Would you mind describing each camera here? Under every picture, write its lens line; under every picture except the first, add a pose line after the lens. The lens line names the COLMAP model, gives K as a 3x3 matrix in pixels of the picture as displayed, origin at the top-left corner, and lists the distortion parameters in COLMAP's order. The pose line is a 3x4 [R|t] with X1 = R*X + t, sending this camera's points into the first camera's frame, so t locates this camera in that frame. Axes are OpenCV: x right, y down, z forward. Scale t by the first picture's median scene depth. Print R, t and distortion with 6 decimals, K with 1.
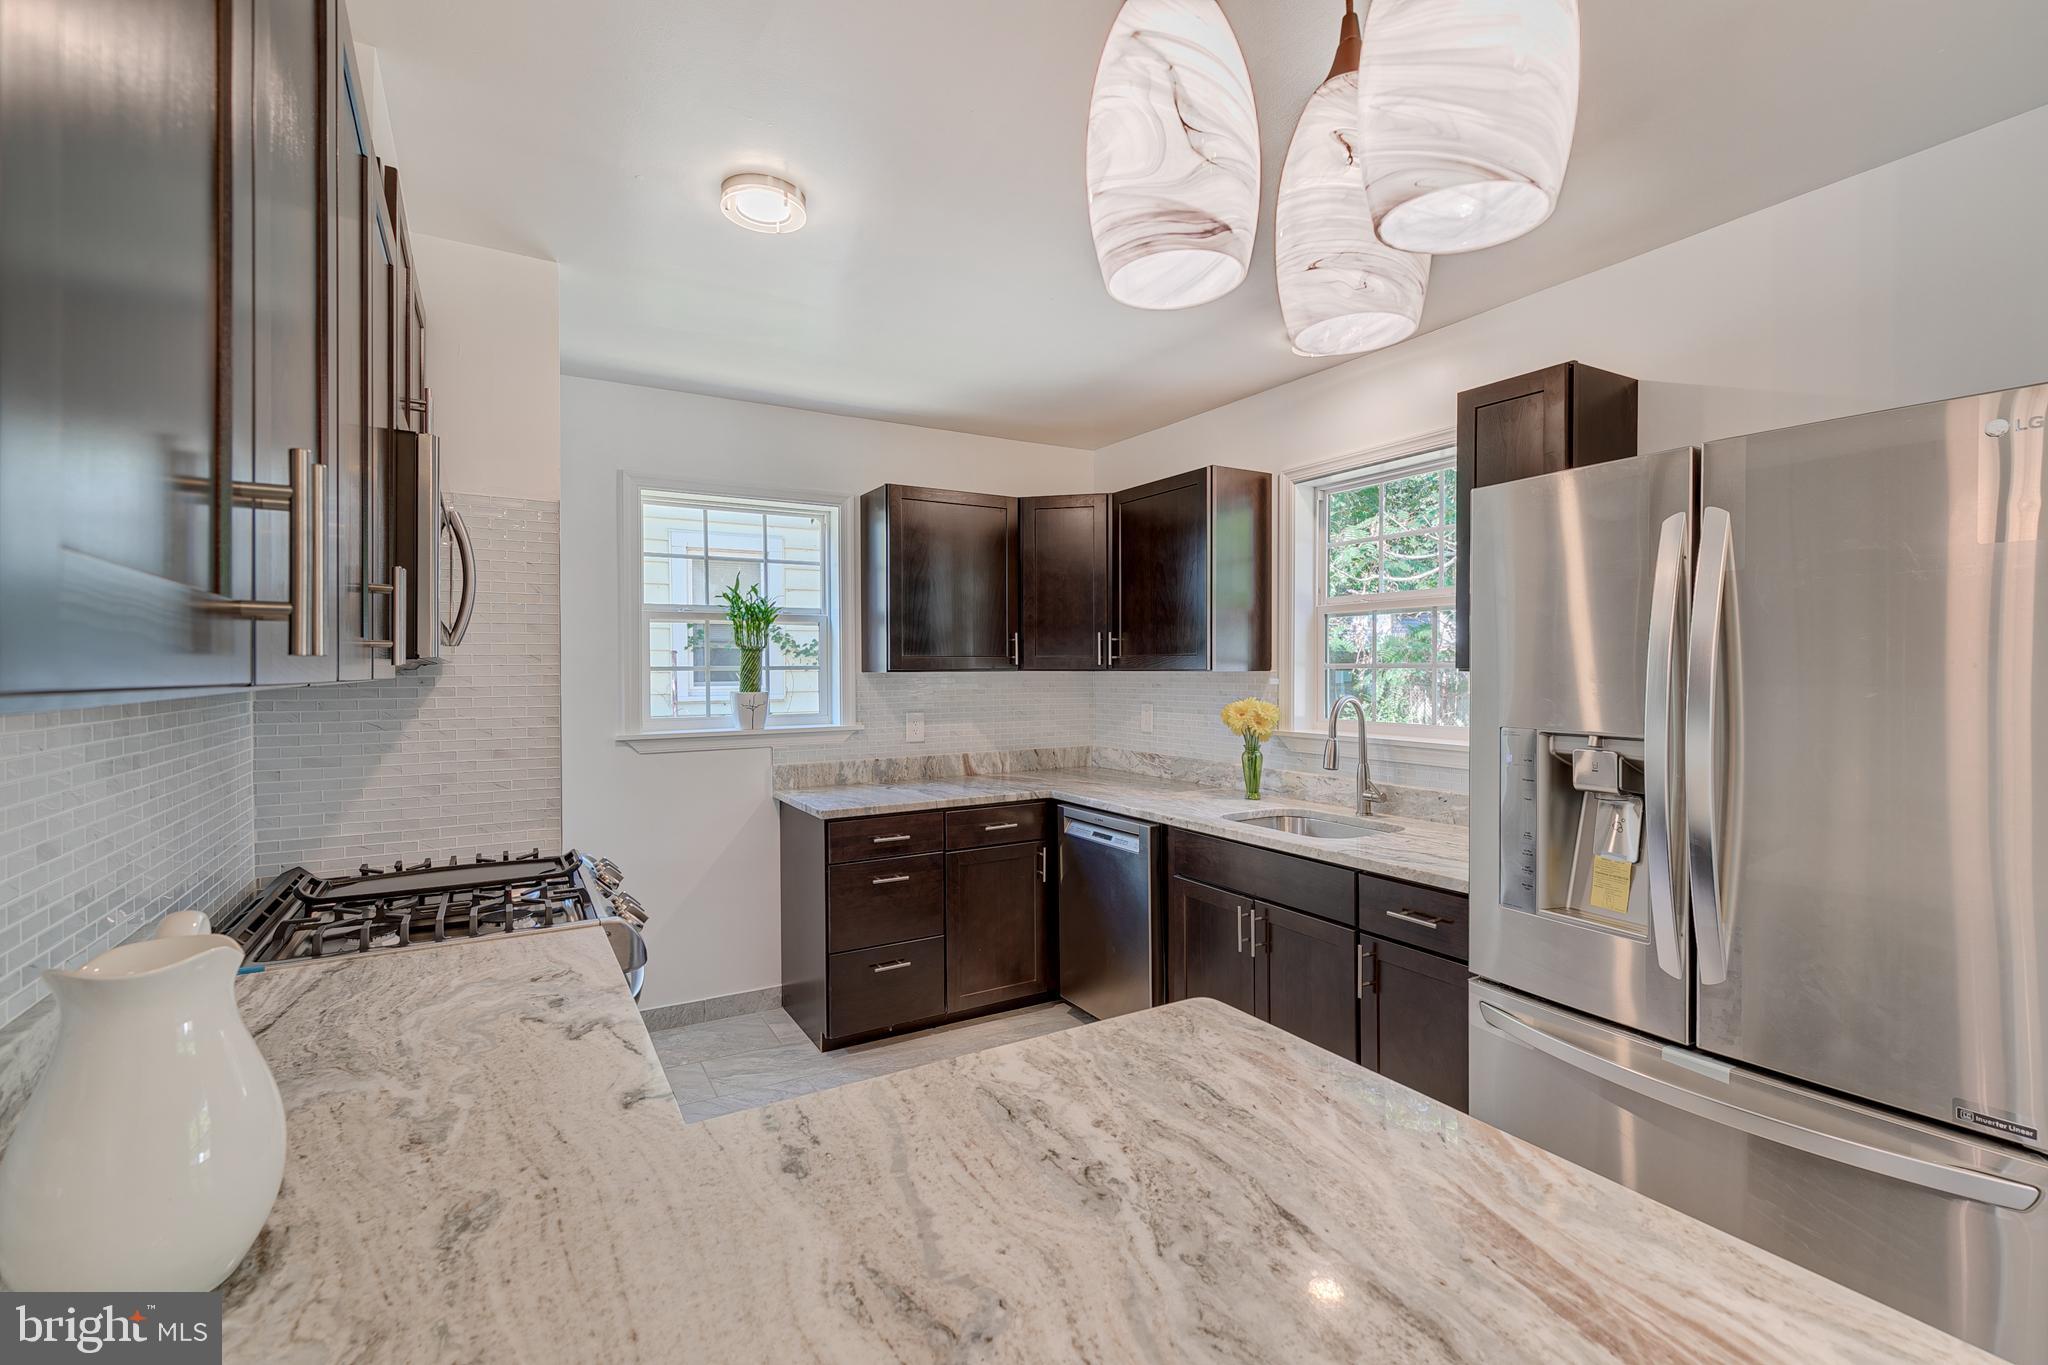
lens RADIAL K [[911.9, 0, 1036.9], [0, 911.9, 673.8], [0, 0, 1]] dist [0.011451, -0.004563]
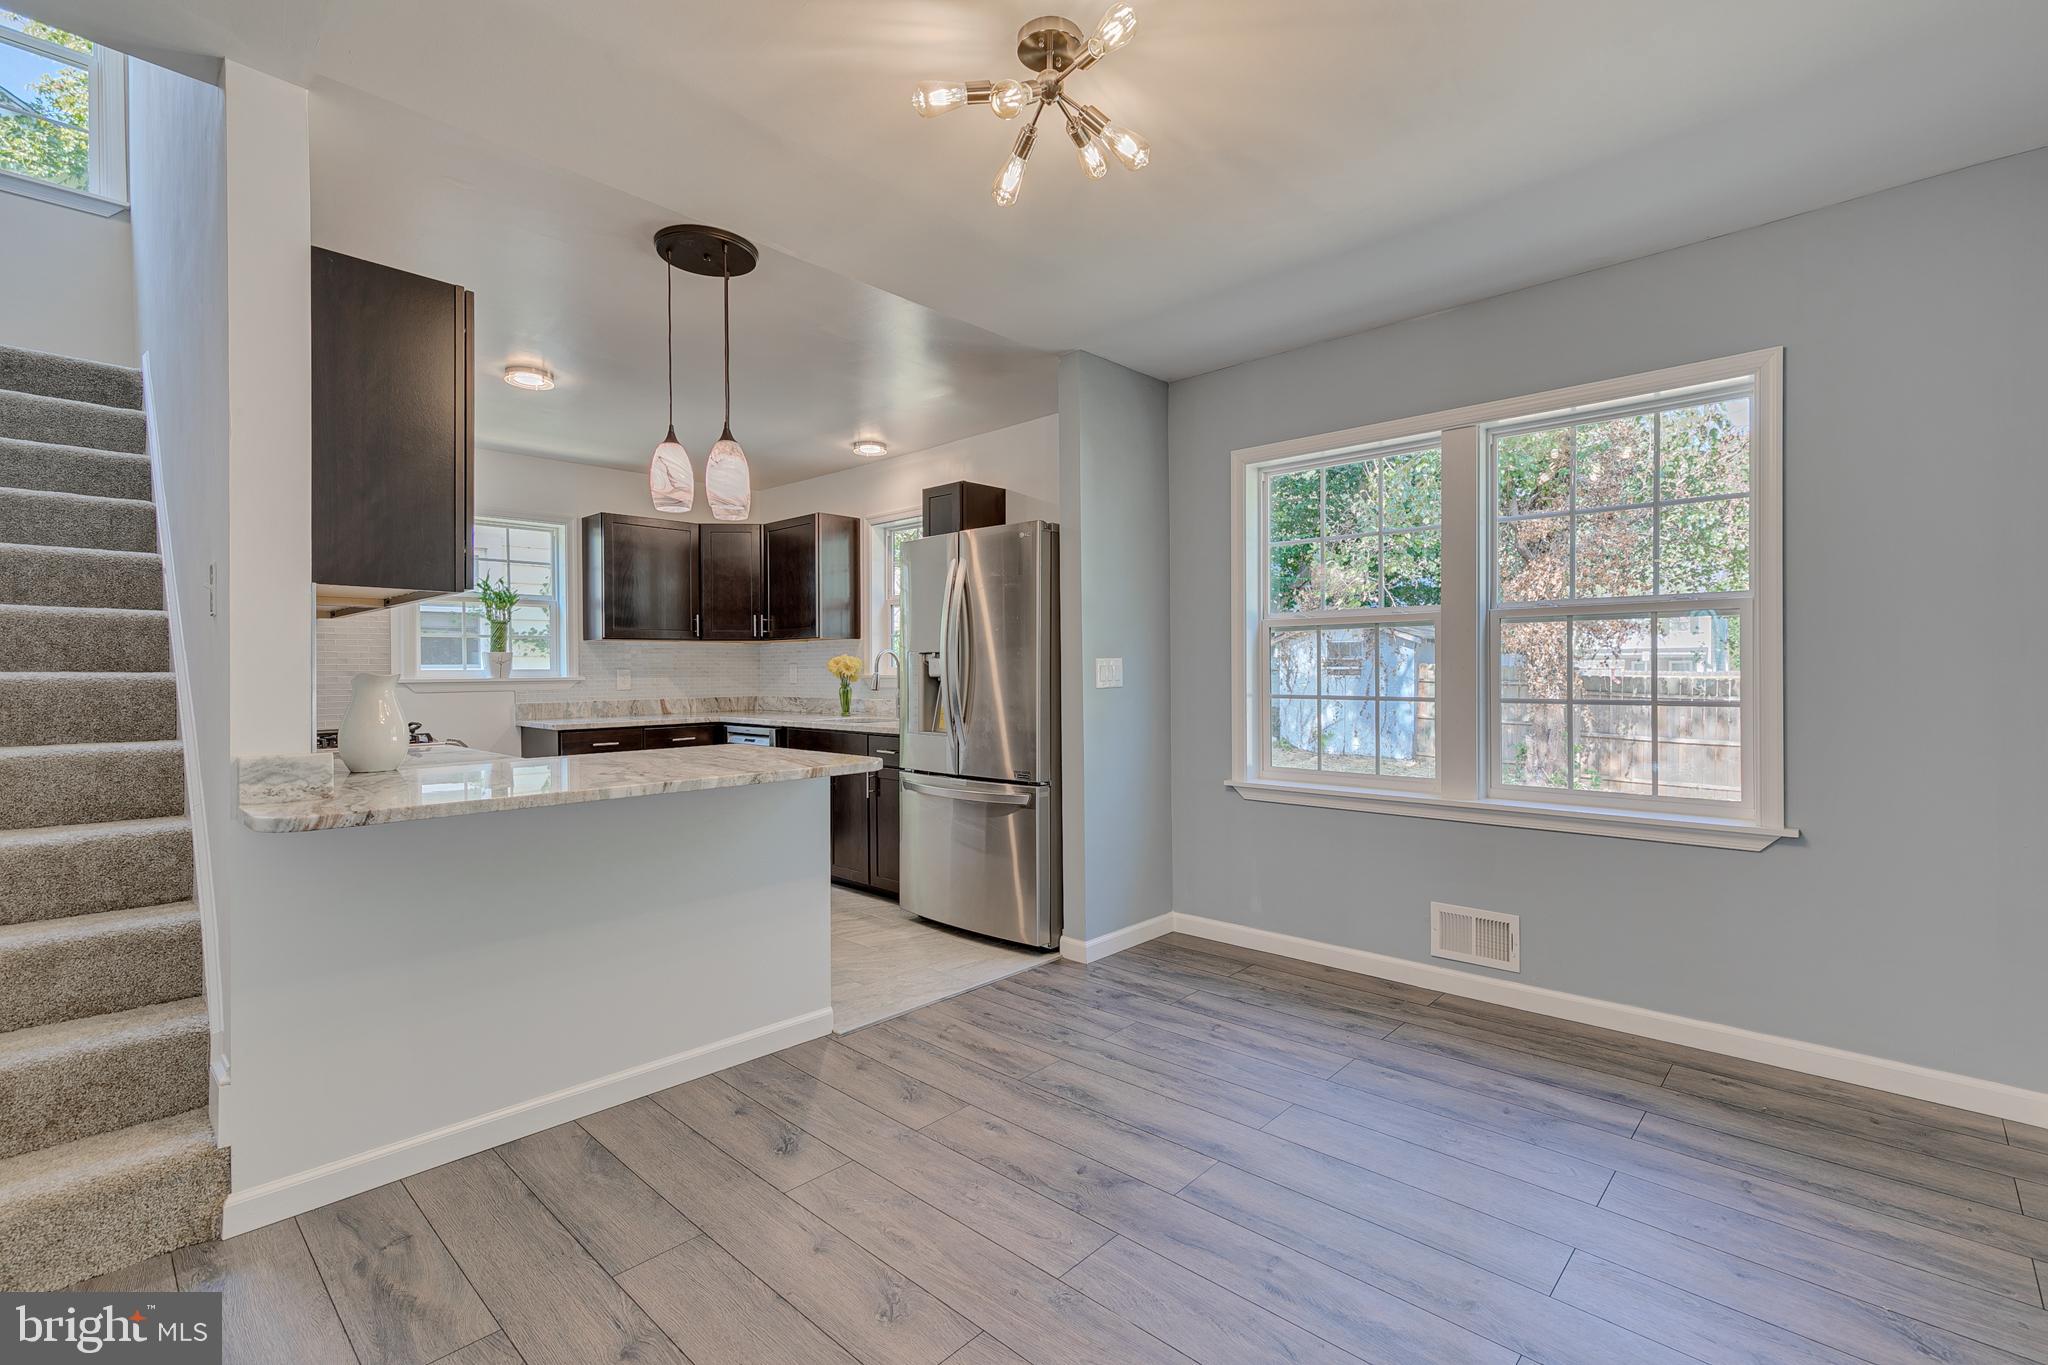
lens RADIAL K [[911.9, 0, 1036.9], [0, 911.9, 673.8], [0, 0, 1]] dist [0.011451, -0.004563]
pose [[0.961671, -0.002997, 0.274190, 0.113479], [0.004127, 0.999985, -0.003544, 0.065948], [-0.274175, 0.004540, 0.961669, -0.656830]]
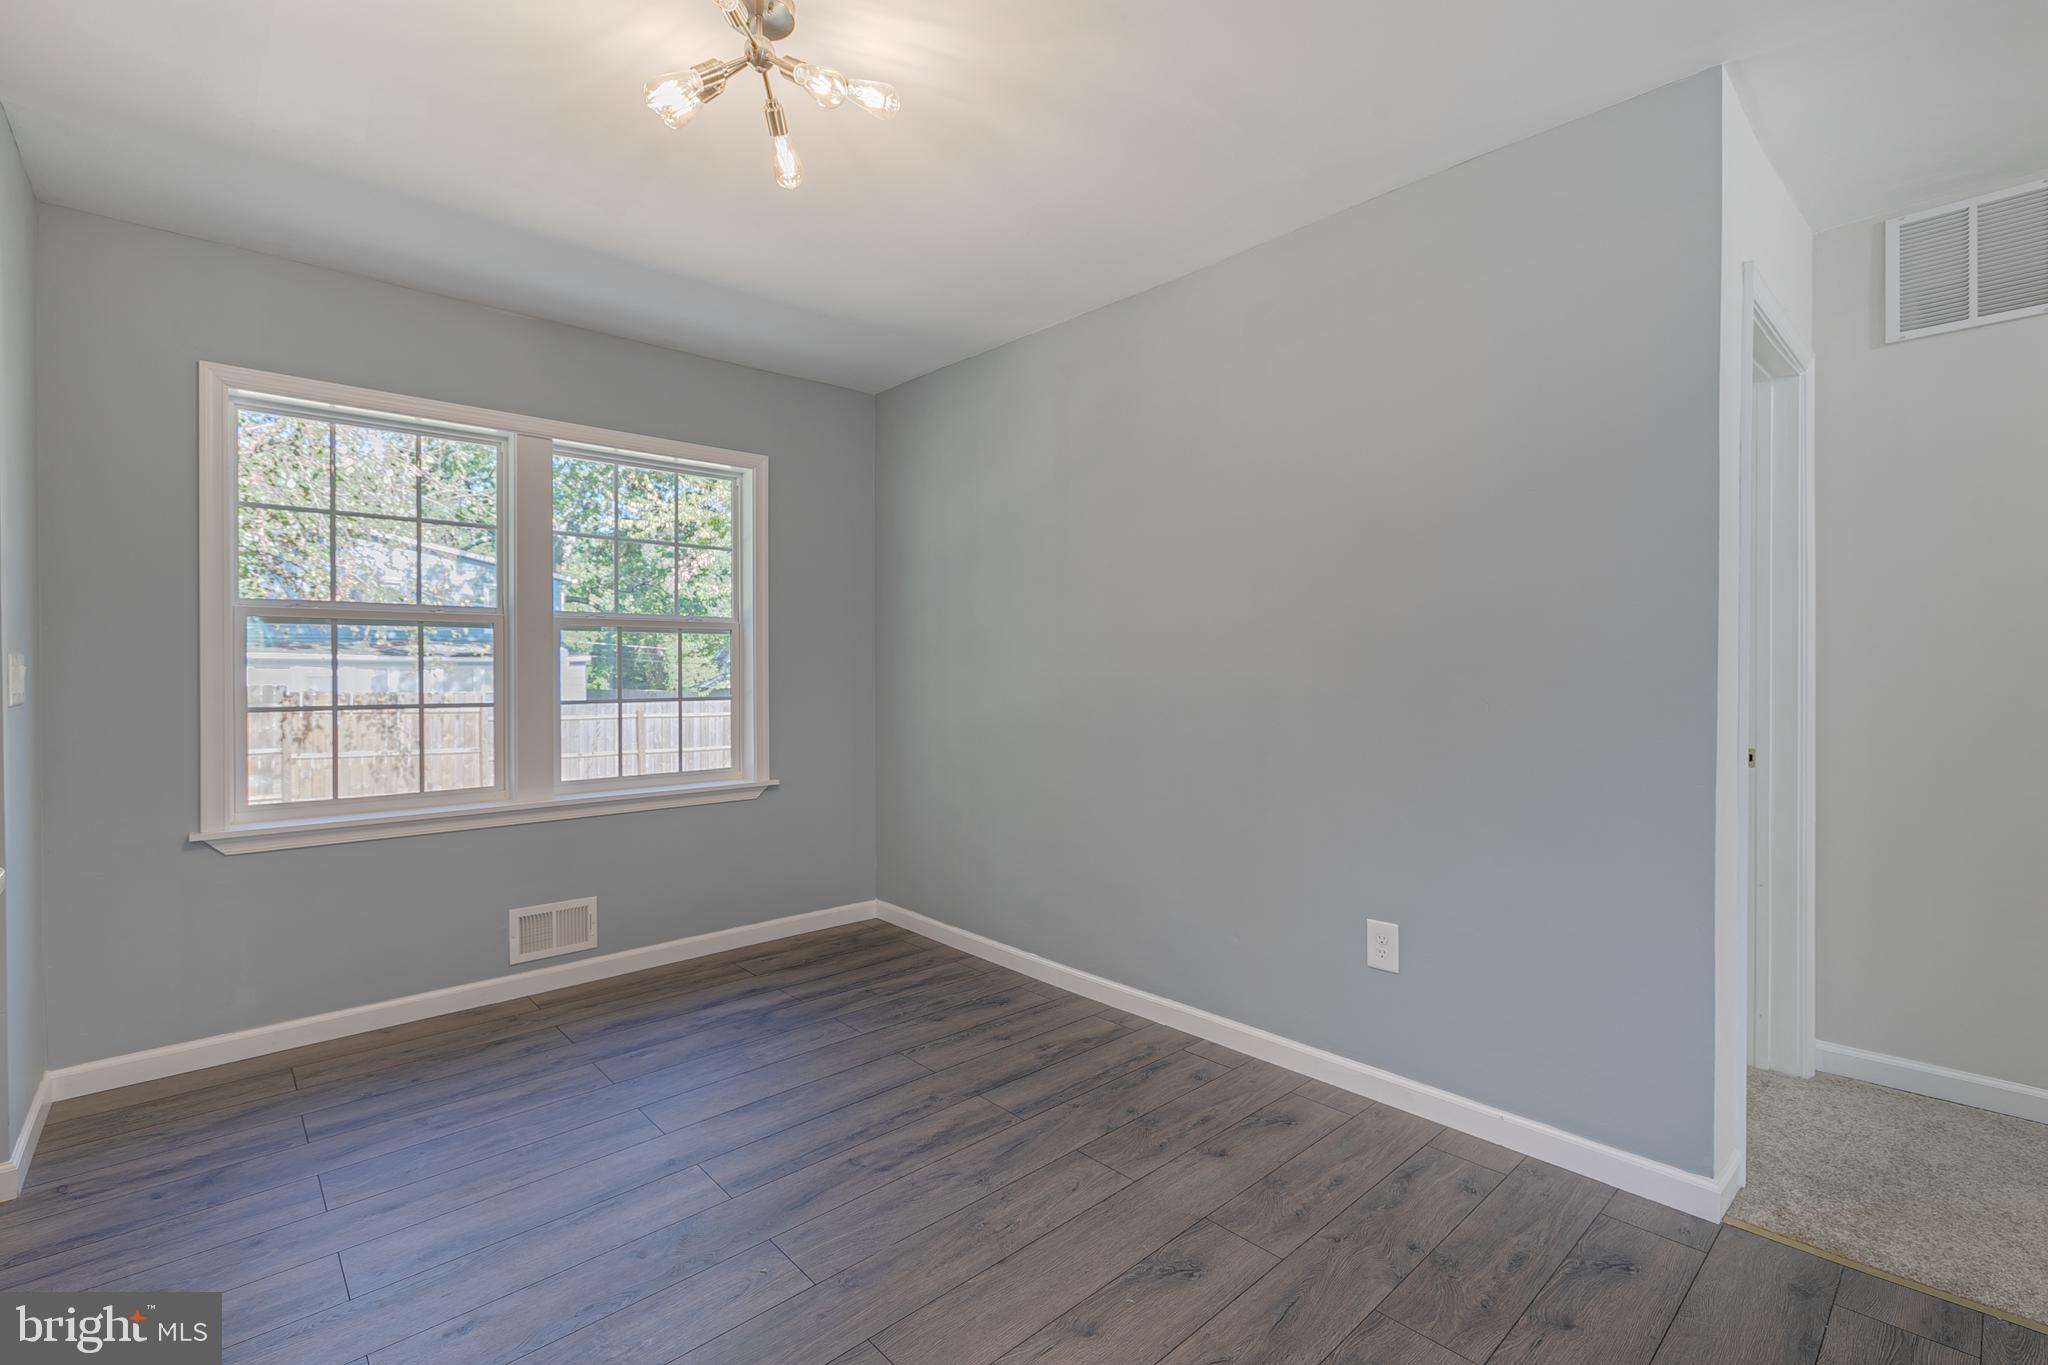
lens RADIAL K [[911.9, 0, 1036.9], [0, 911.9, 673.8], [0, 0, 1]] dist [0.011451, -0.004563]
pose [[-0.199426, -0.000725, 0.979913, -0.255150], [0.009309, 0.999953, 0.002634, 0.063167], [-0.979869, 0.009647, -0.199410, -0.192590]]
